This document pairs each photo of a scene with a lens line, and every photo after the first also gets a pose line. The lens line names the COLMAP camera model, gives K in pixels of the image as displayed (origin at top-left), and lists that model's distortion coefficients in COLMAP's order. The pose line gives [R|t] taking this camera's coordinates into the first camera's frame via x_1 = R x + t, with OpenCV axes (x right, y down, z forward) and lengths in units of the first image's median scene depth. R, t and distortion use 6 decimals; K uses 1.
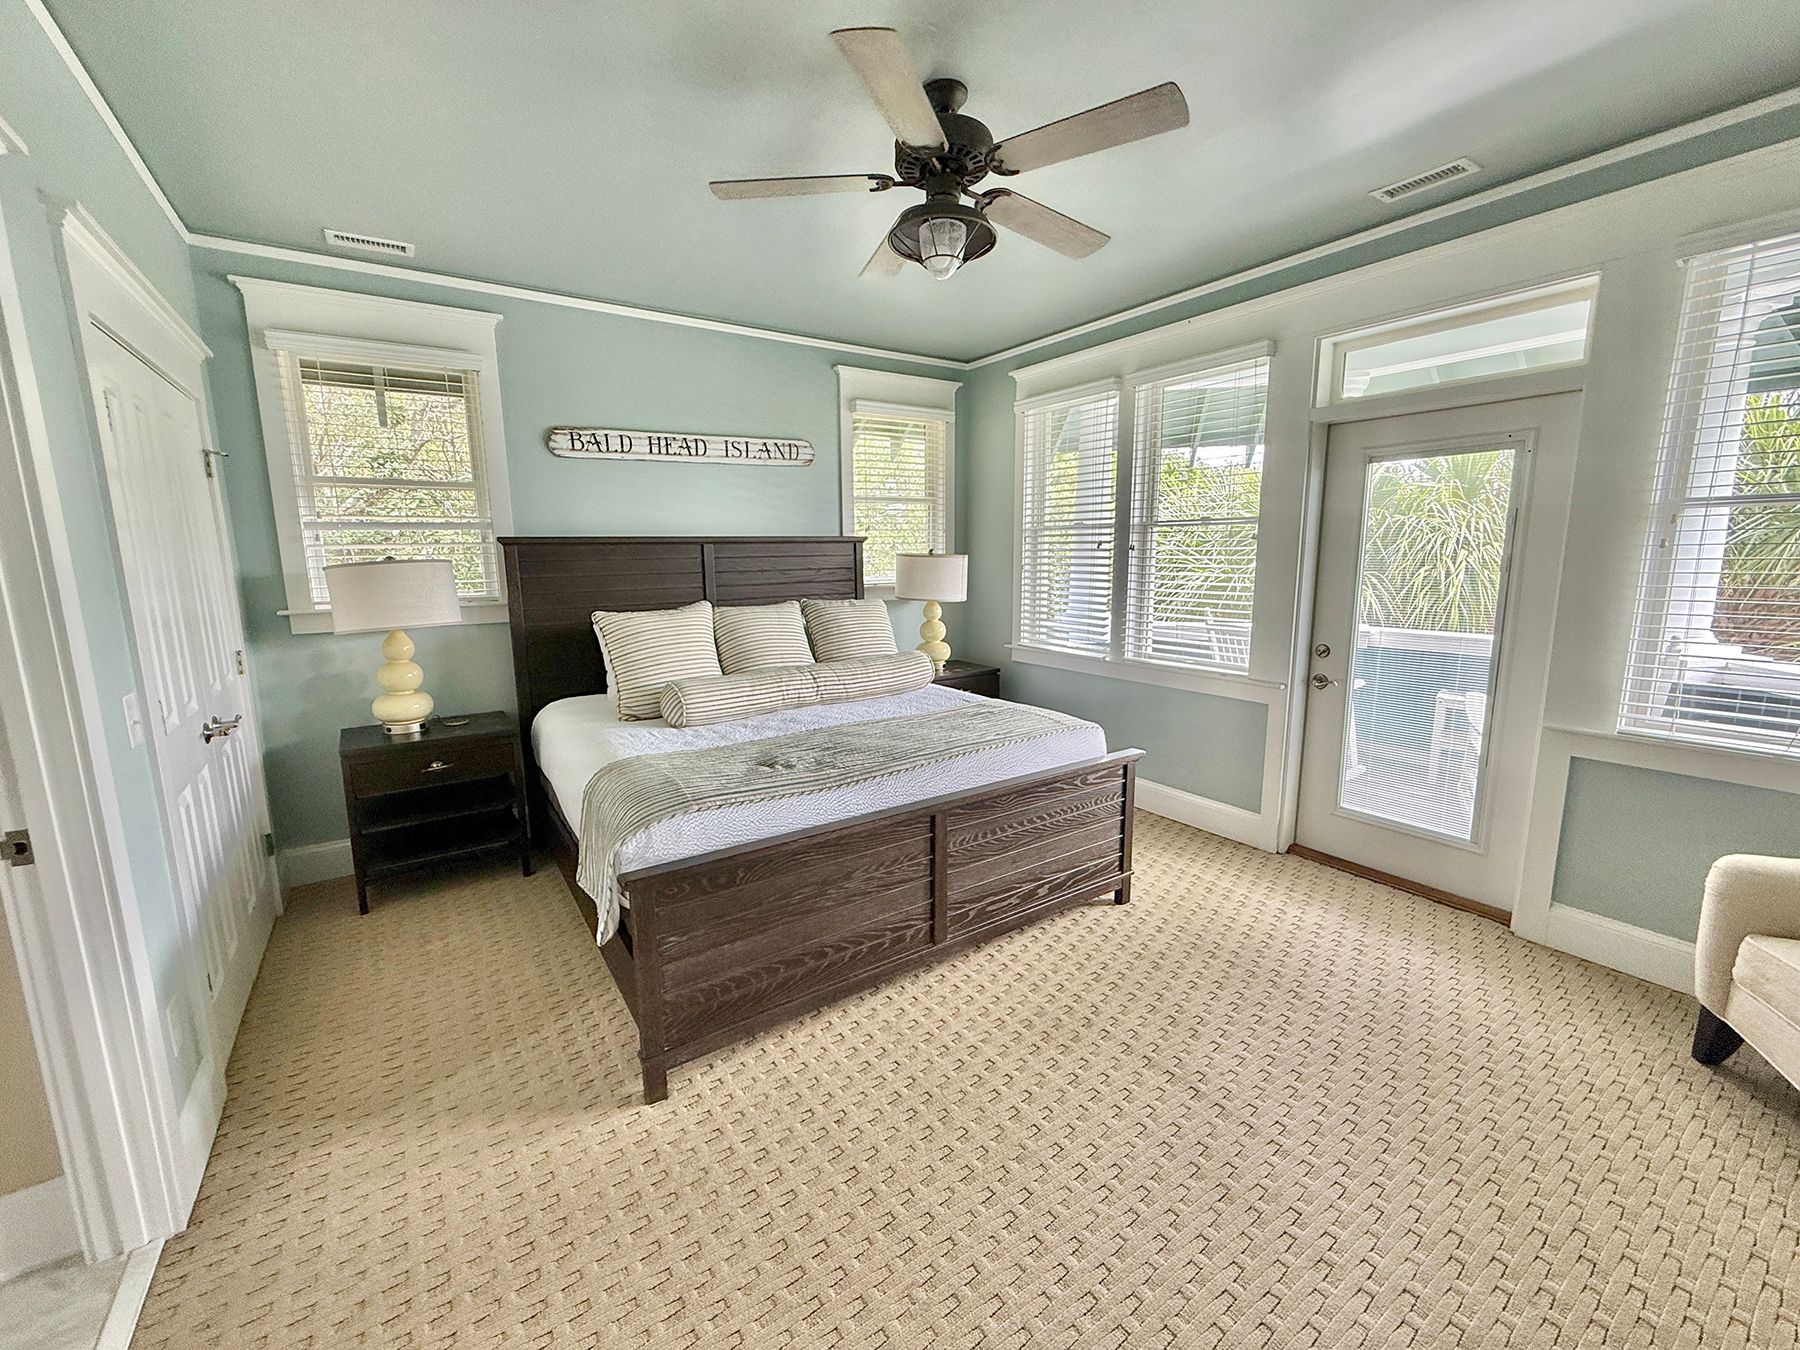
lens RADIAL K [[741.8, 0, 900.0], [0, 741.8, 675.0], [0, 0, 1]] dist [0.000676, 0.000104]
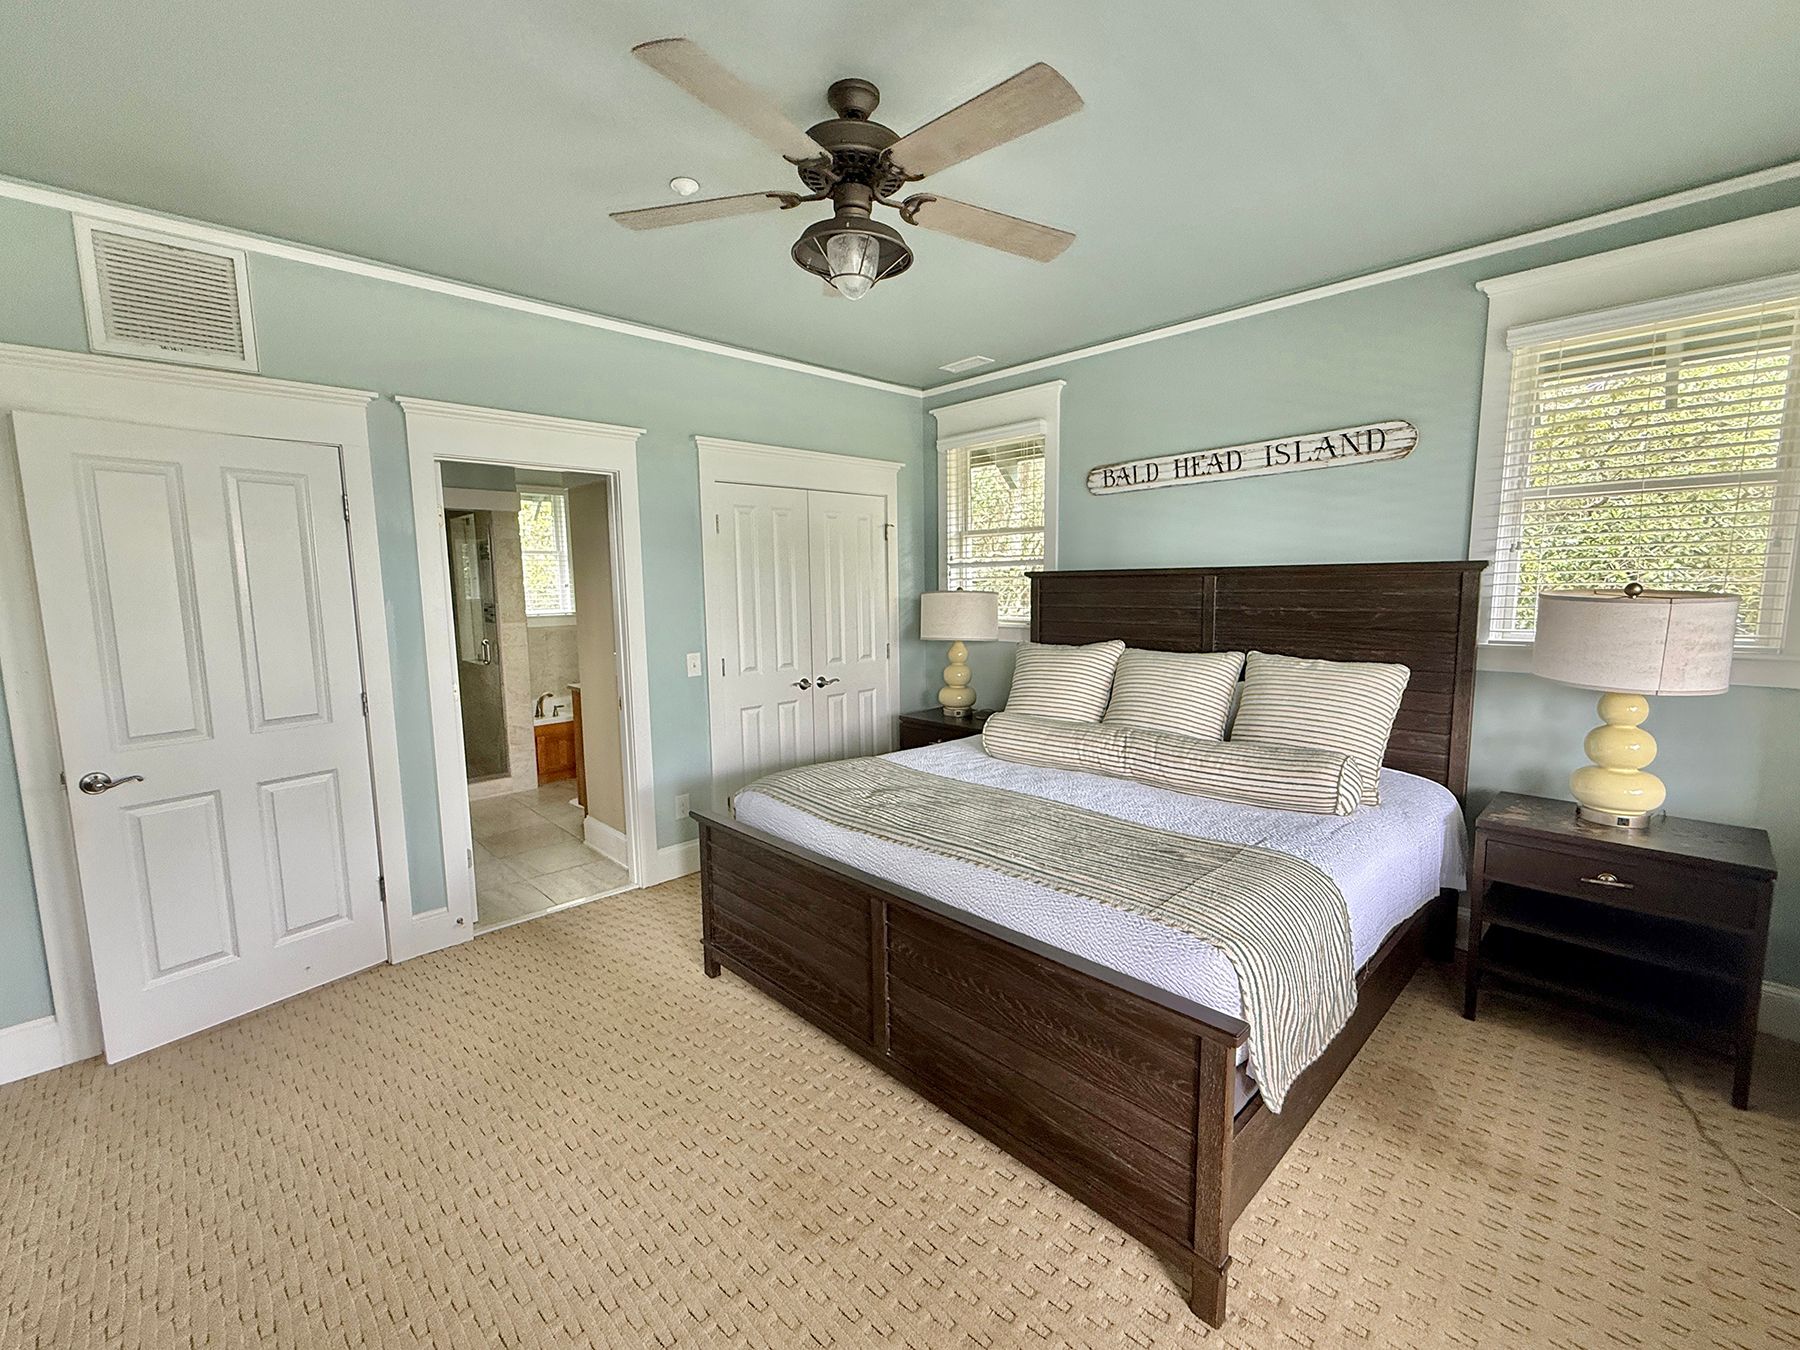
lens RADIAL K [[768.7, 0, 900.0], [0, 768.7, 675.0], [0, 0, 1]] dist [0.015543, -0.000016]
pose [[0.172530, 0.128527, -0.976583, 0.567856], [-0.155920, 0.982514, 0.101761, -0.103451], [0.972585, 0.134712, 0.189553, 0.521876]]
